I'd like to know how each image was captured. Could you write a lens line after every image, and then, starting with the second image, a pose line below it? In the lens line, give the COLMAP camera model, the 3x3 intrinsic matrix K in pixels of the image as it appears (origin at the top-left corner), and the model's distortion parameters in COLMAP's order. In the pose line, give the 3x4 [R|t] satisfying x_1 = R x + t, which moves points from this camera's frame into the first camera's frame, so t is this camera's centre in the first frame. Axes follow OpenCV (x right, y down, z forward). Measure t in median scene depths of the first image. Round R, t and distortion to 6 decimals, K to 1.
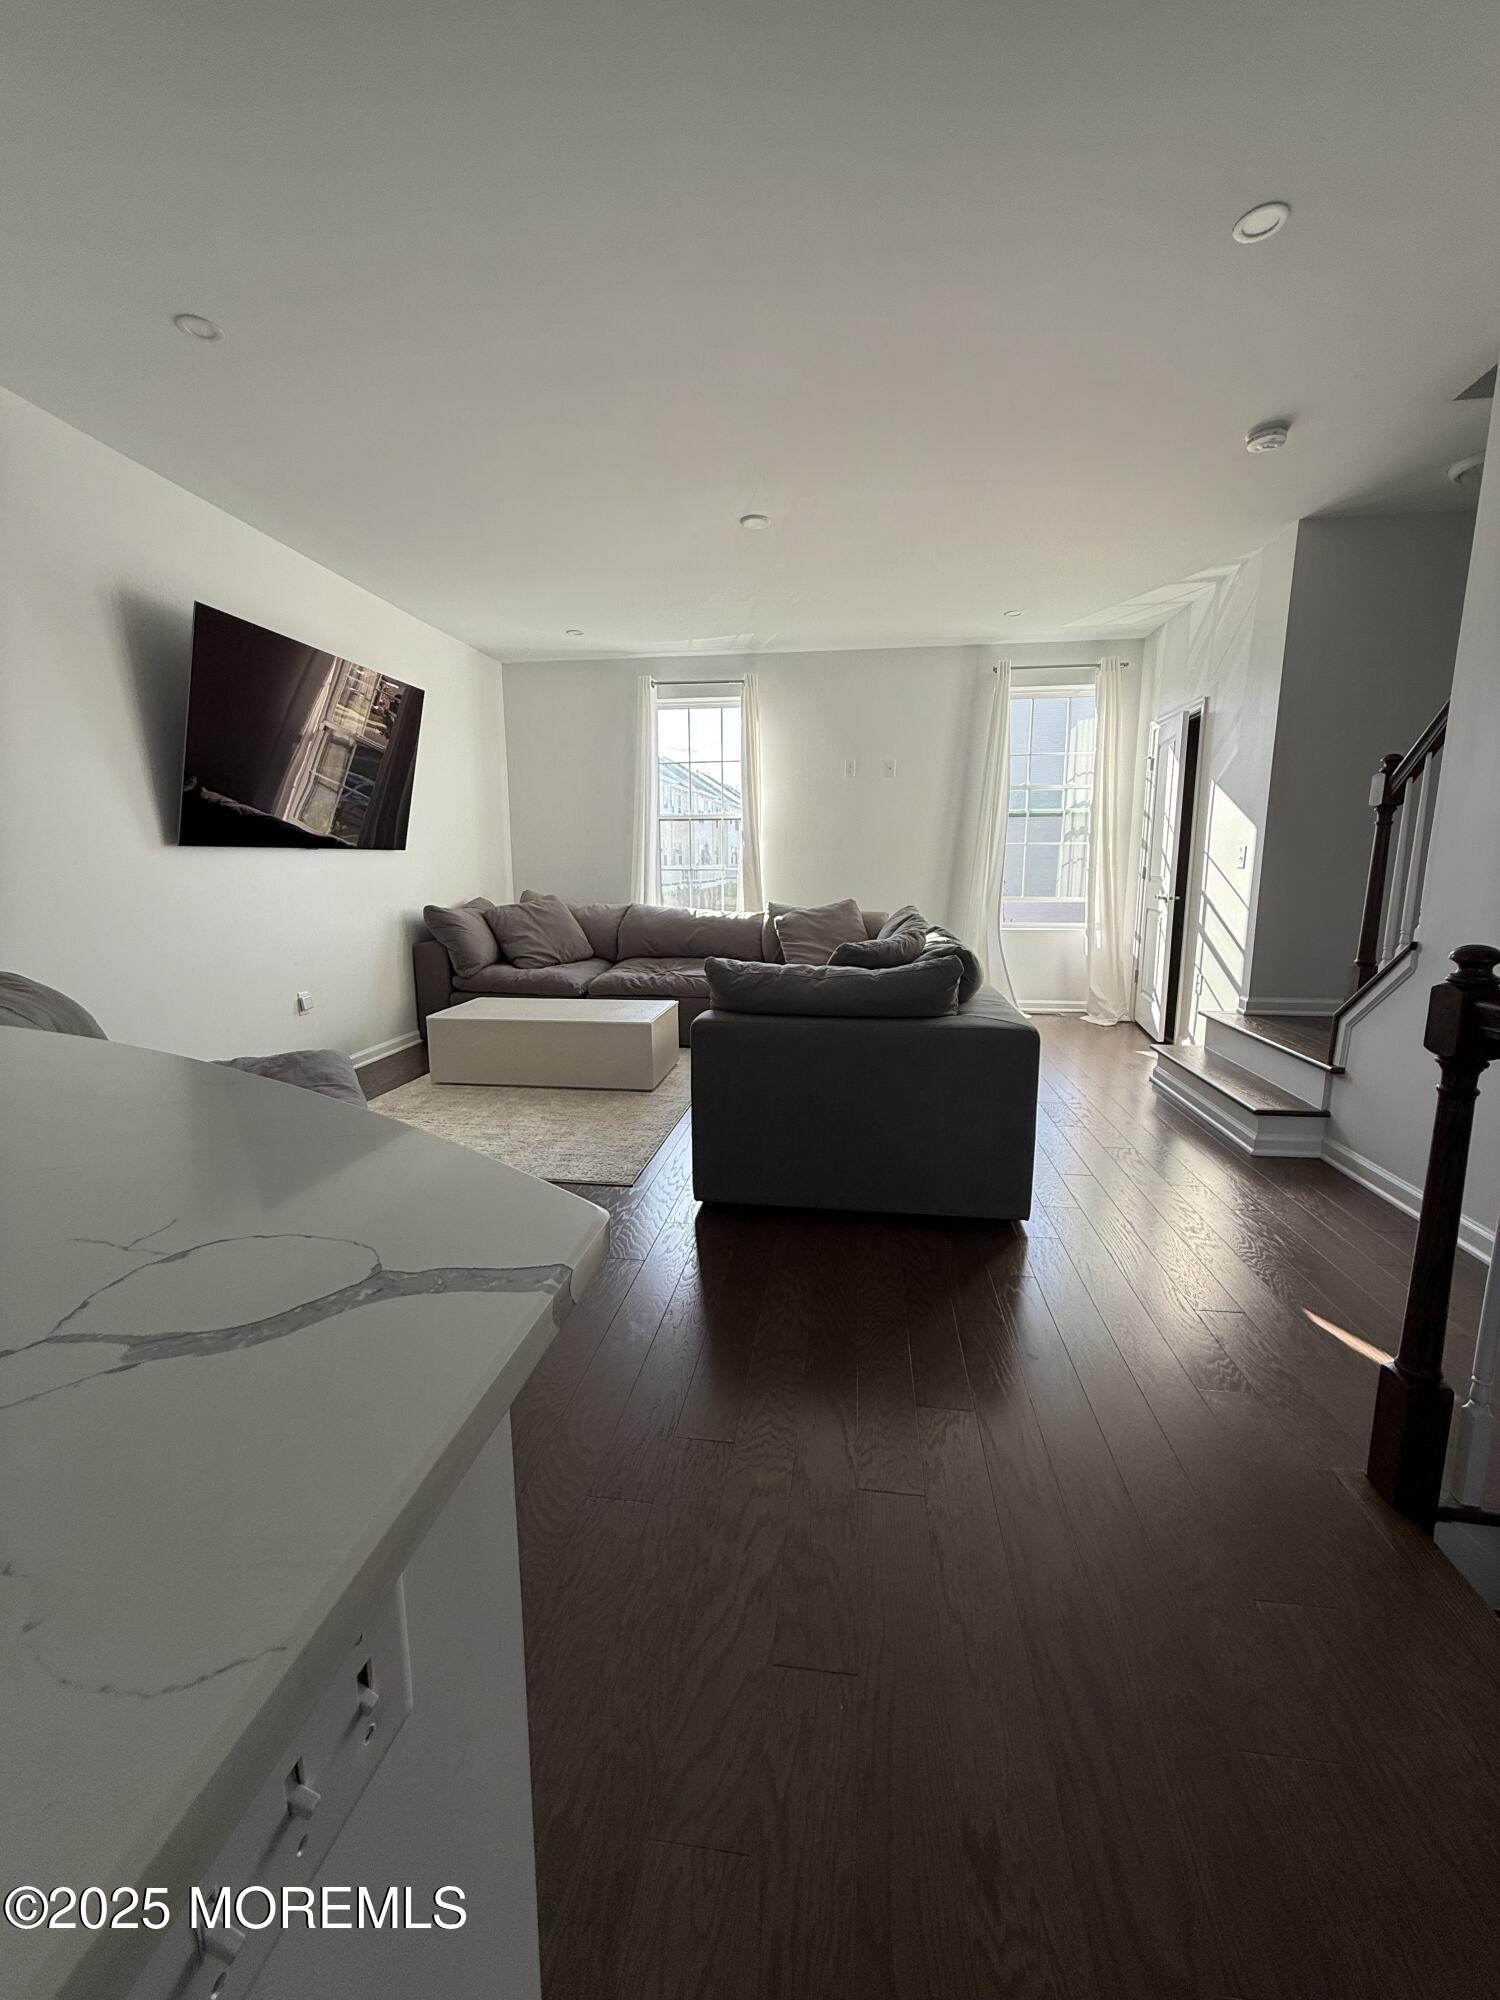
lens RADIAL K [[795.7, 0, 747.1], [0, 795.7, 993.8], [0, 0, 1]] dist [0.001583, -0.000274]
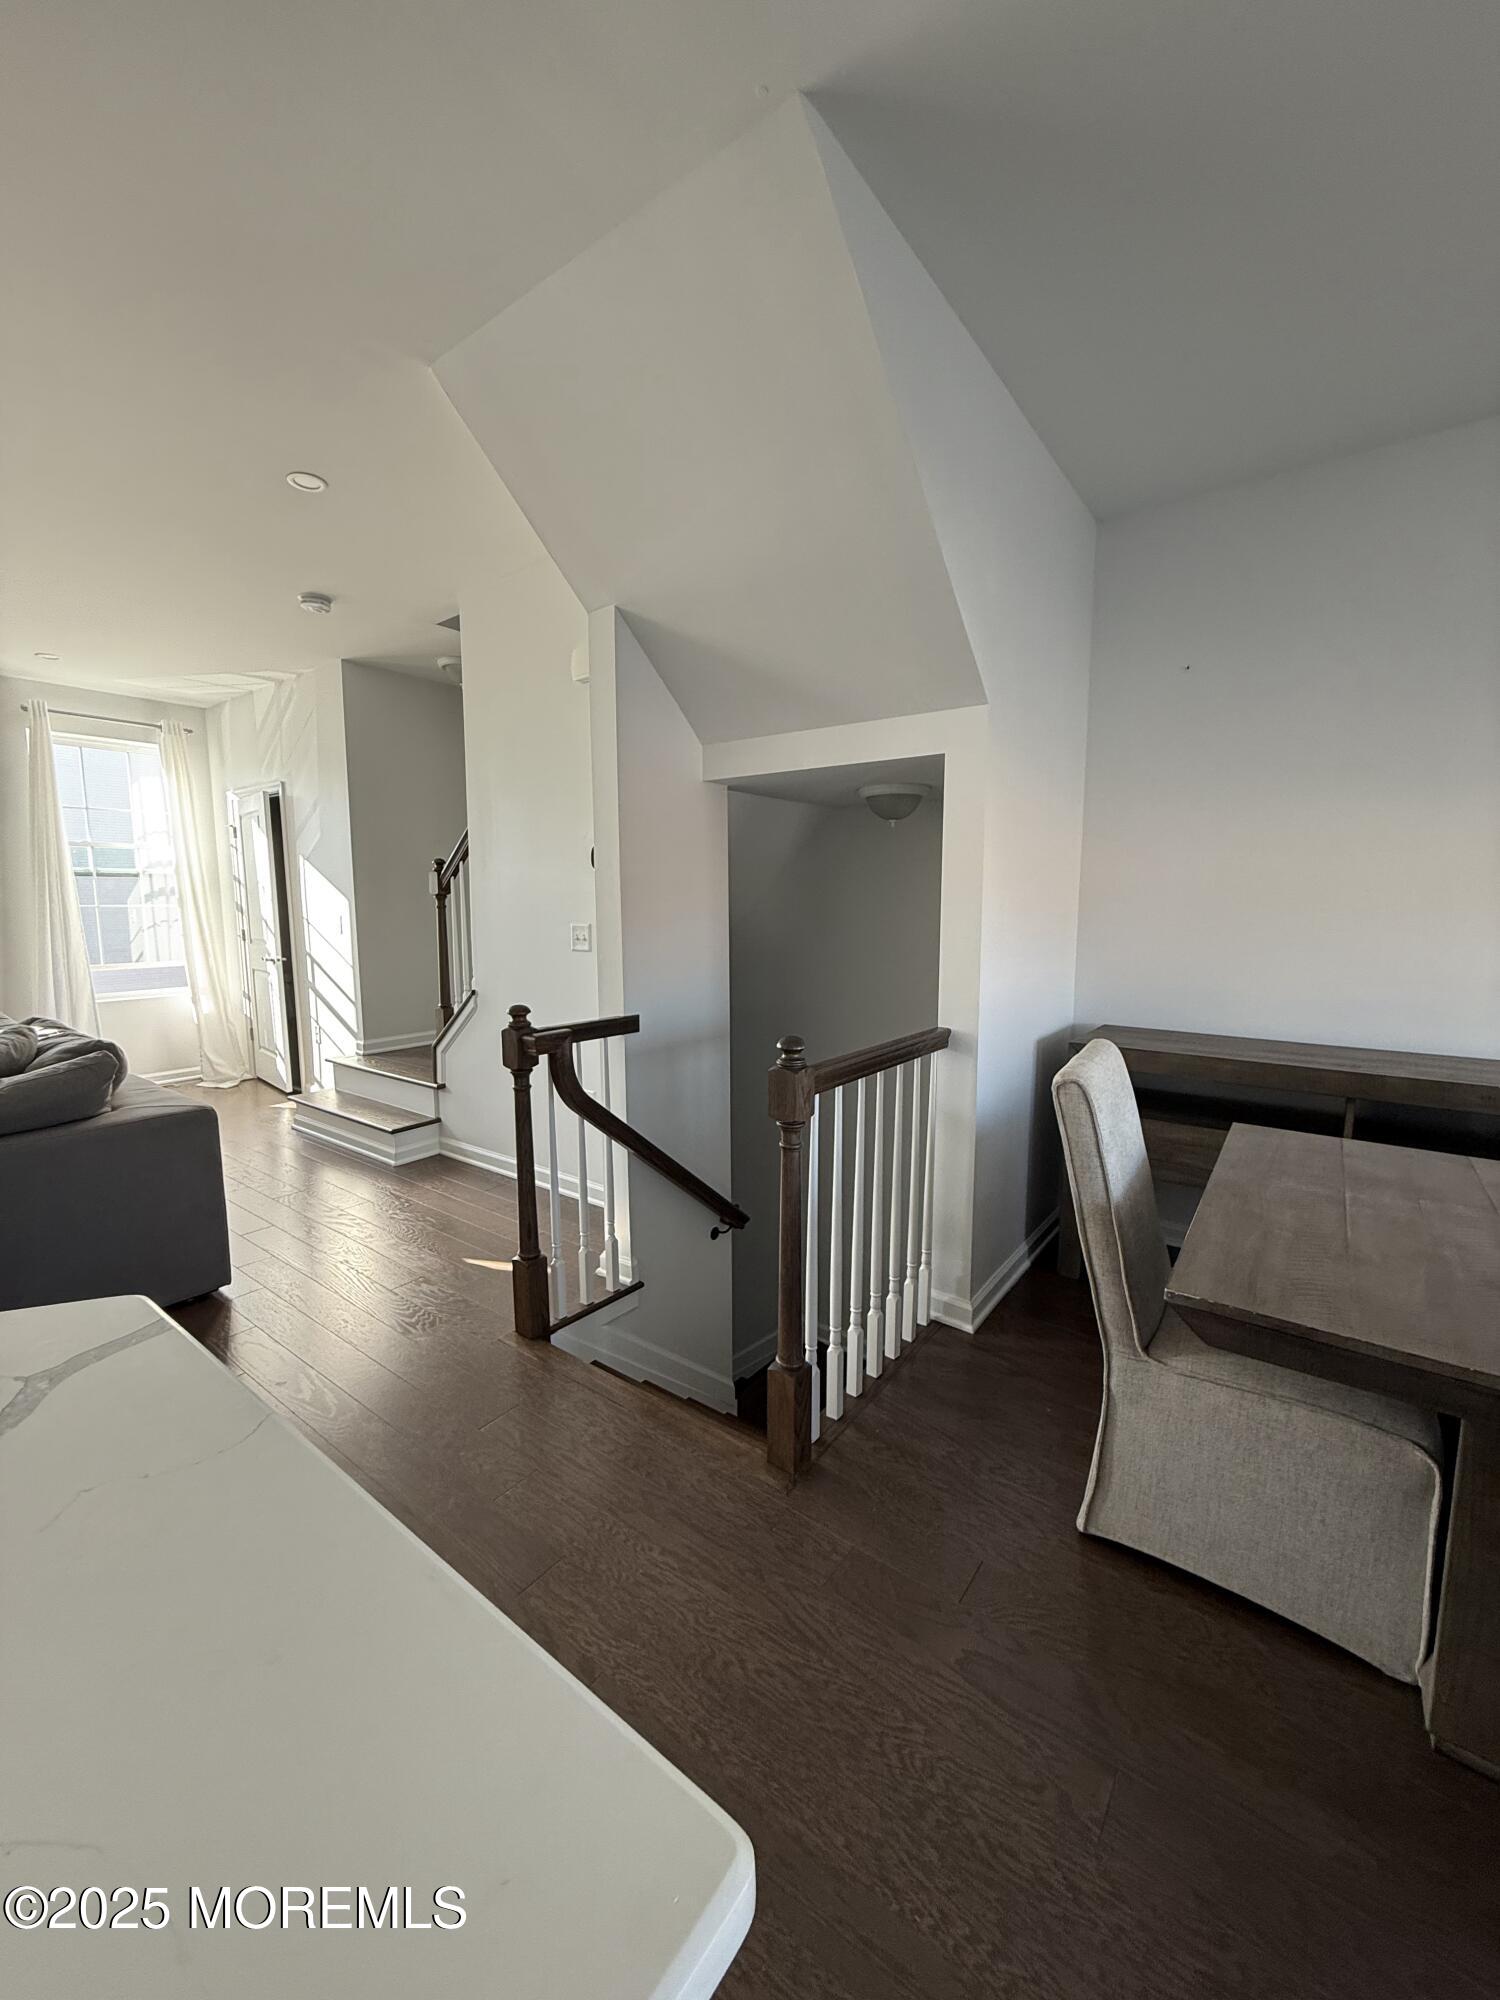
lens RADIAL K [[795.7, 0, 750.2], [0, 795.7, 999.0], [0, 0, 1]] dist [0.001583, -0.000274]
pose [[0.488959, -0.107816, 0.865618, -0.114008], [0.144347, 0.988652, 0.041603, -0.022478], [-0.860281, 0.104607, 0.498973, -0.103893]]
